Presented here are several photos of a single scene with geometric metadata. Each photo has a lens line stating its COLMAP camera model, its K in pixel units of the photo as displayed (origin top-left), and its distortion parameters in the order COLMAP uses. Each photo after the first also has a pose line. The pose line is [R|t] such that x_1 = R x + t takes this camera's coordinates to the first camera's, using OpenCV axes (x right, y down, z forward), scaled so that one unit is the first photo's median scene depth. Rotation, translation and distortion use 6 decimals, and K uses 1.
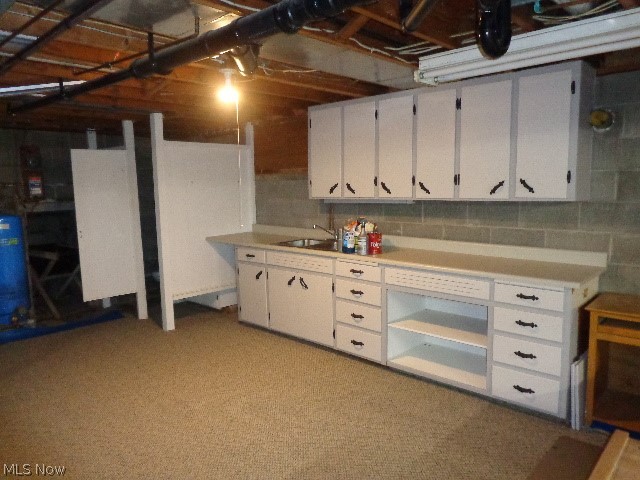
lens RADIAL K [[469.1, 0, 318.0], [0, 469.1, 240.2], [0, 0, 1]] dist [-0.013634, -0.005047]
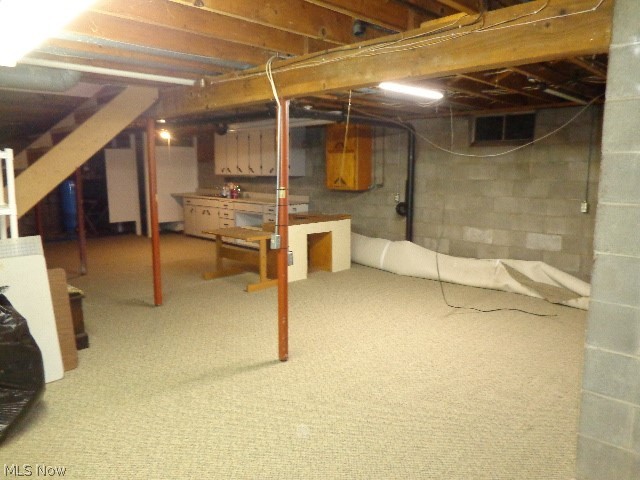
lens RADIAL K [[469.1, 0, 321.9], [0, 469.1, 239.3], [0, 0, 1]] dist [-0.013634, -0.005047]
pose [[0.999626, 0.022487, -0.015540, 0.535347], [-0.022013, 0.999307, 0.030023, 0.137545], [0.016205, -0.029670, 0.999428, -1.199329]]
